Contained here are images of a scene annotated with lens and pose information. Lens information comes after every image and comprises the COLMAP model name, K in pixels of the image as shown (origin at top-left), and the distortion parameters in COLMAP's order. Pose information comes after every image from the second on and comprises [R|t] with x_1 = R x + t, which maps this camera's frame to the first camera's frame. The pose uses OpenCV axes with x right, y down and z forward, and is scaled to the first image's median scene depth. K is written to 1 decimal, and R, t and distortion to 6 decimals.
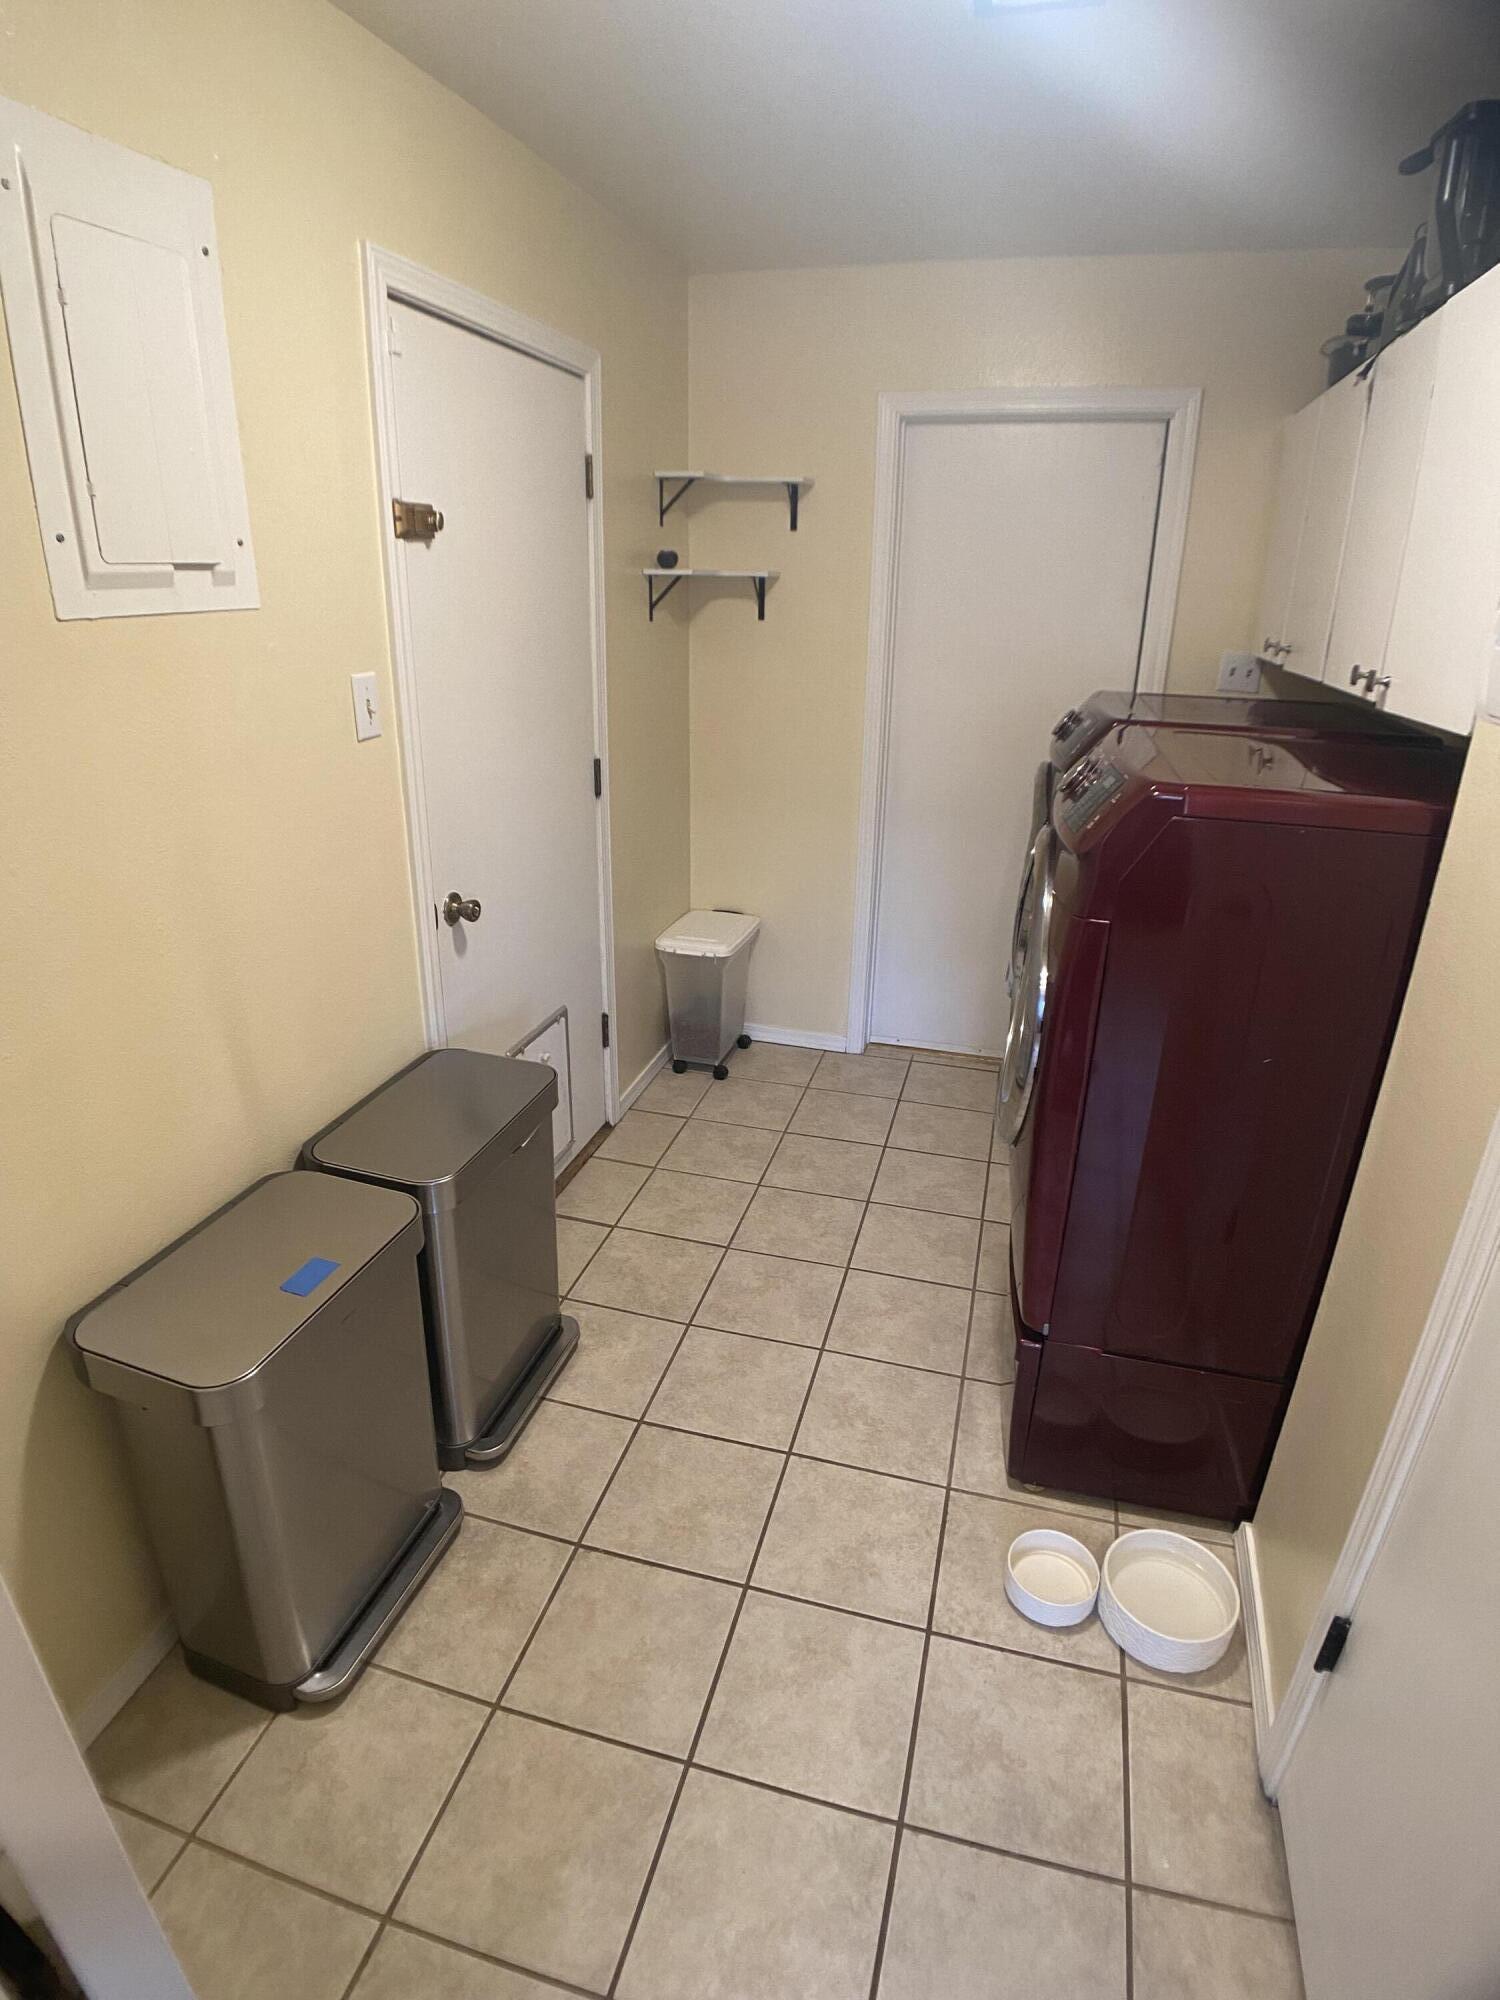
lens RADIAL K [[1035.0, 0, 748.4], [0, 1035.0, 998.0], [0, 0, 1]] dist [-0.072729, 0.004427]
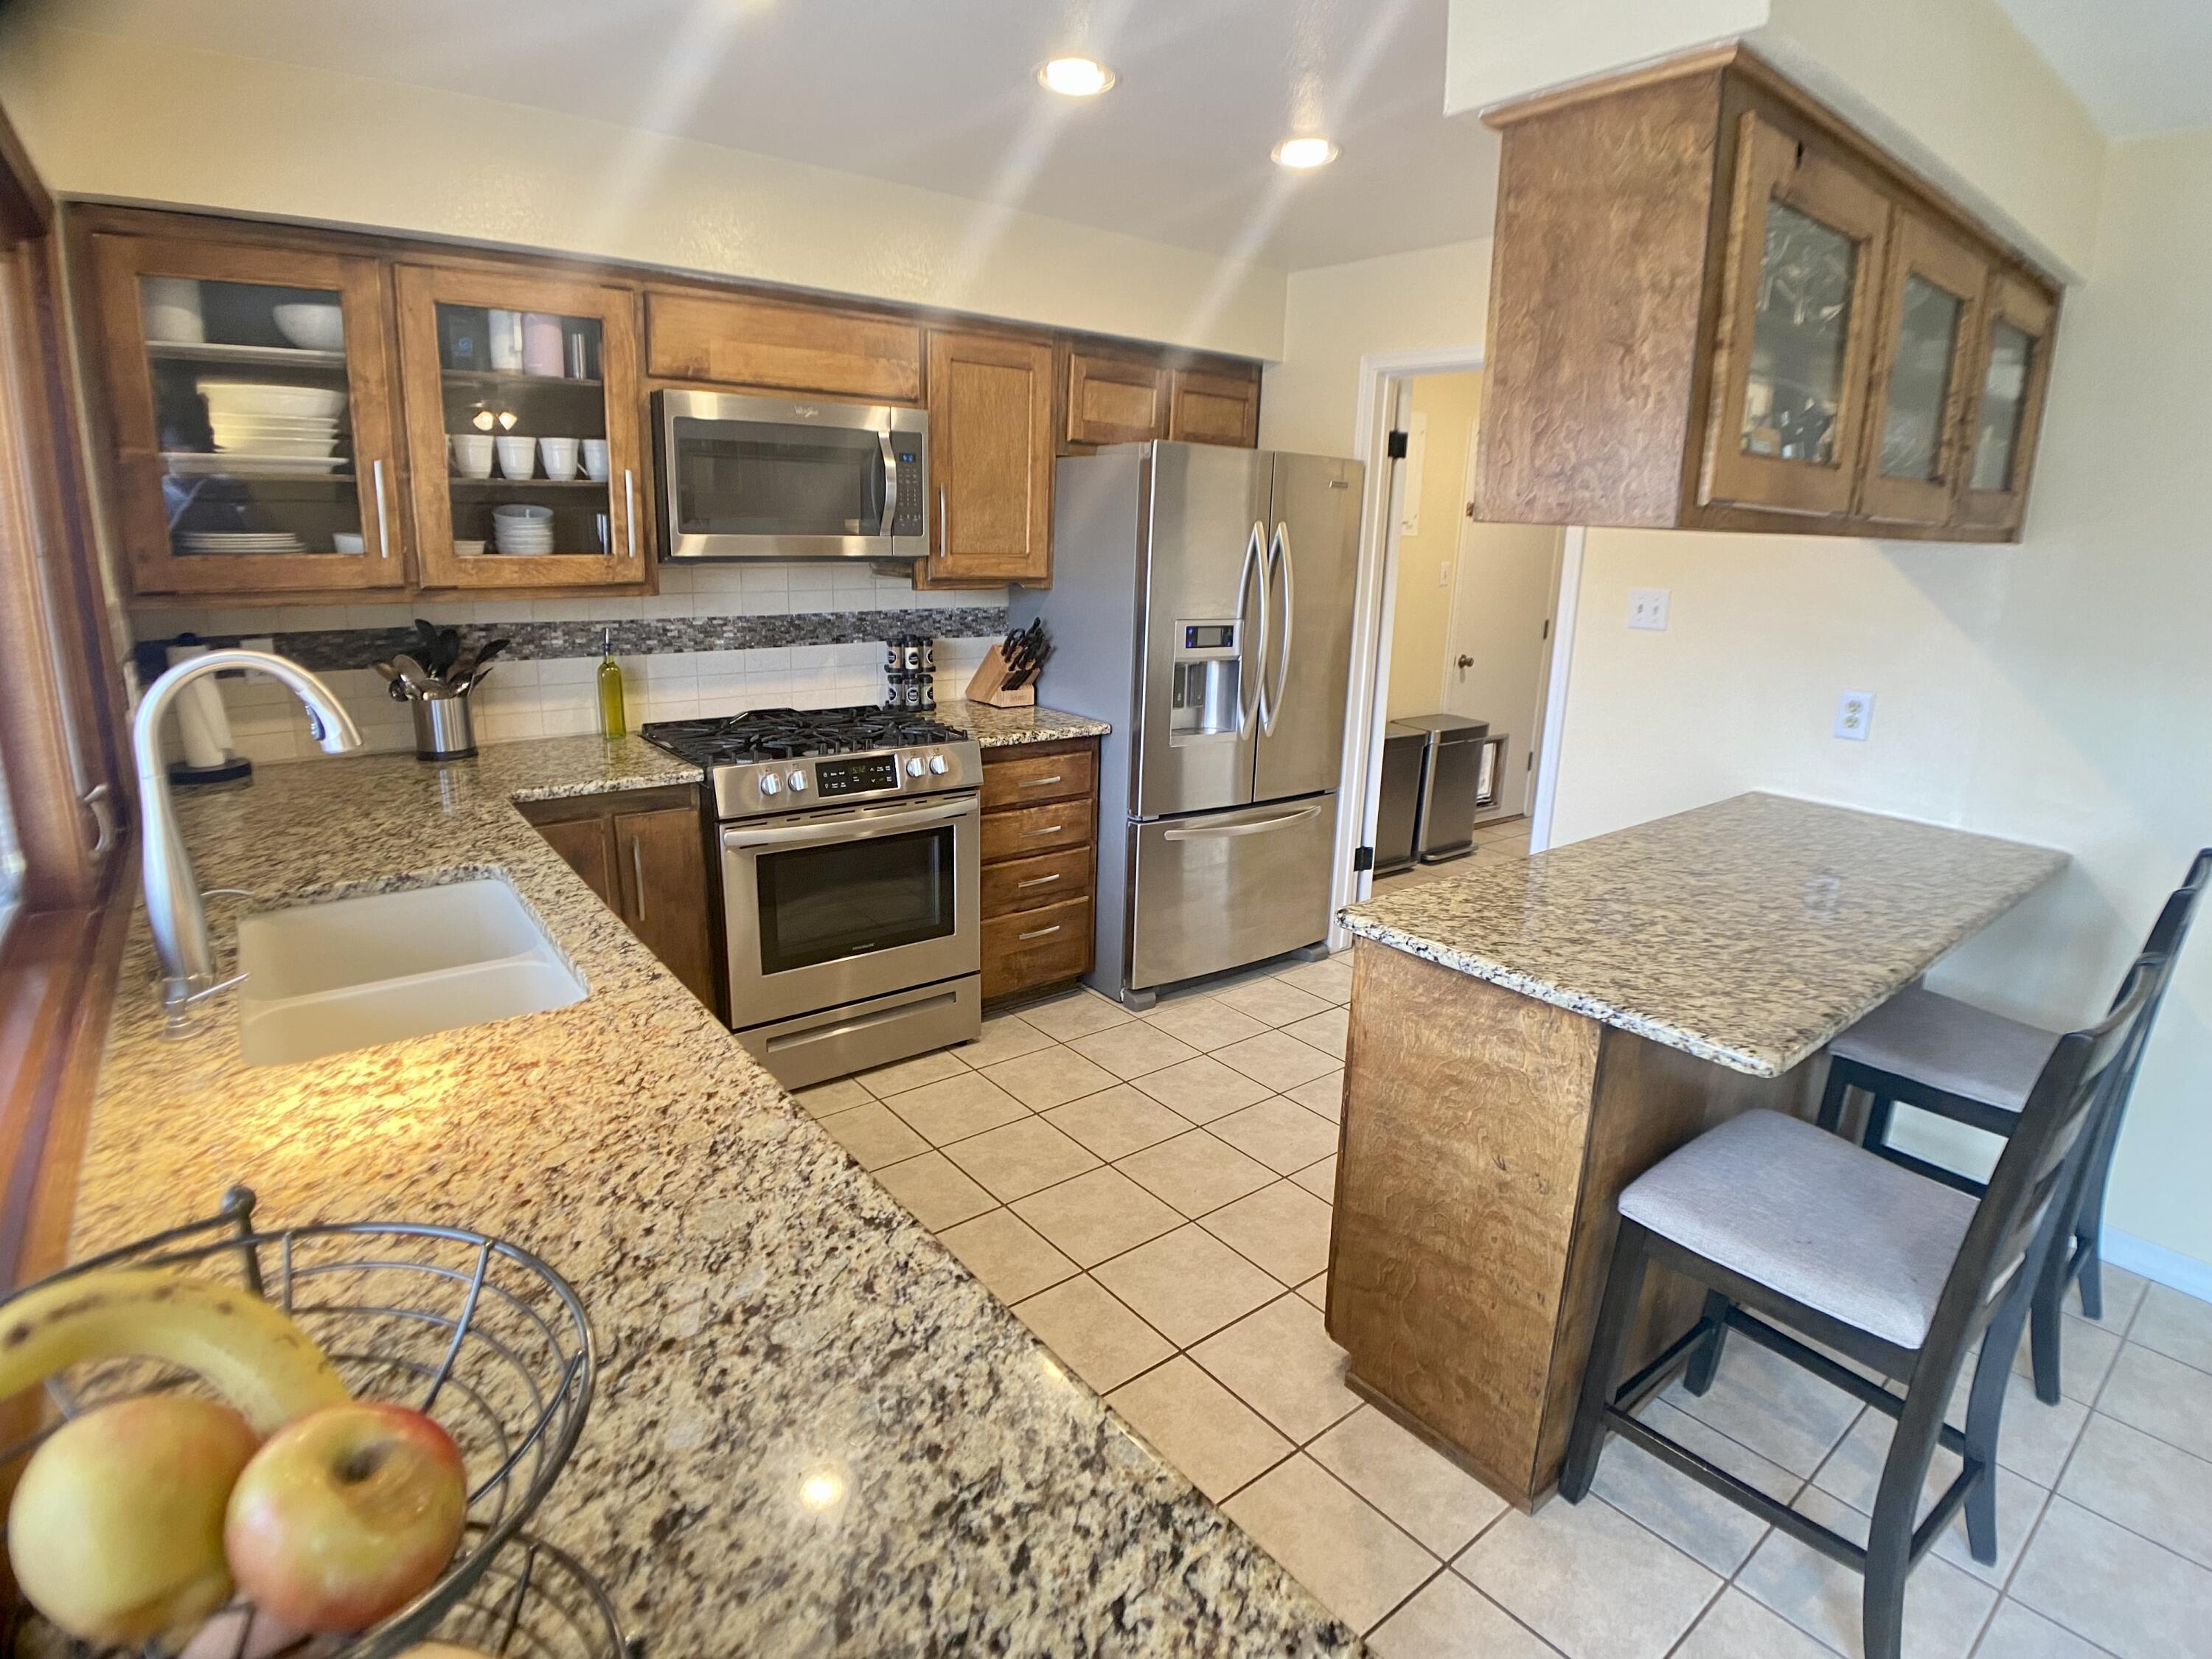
lens RADIAL K [[1144.8, 0, 1113.6], [0, 1144.8, 814.7], [0, 0, 1]] dist [-0.072729, 0.004427]
pose [[0.812233, 0.154021, -0.562633, 0.698316], [-0.234747, 0.969270, -0.073549, 0.752787], [0.534015, 0.191815, 0.823429, -1.809116]]
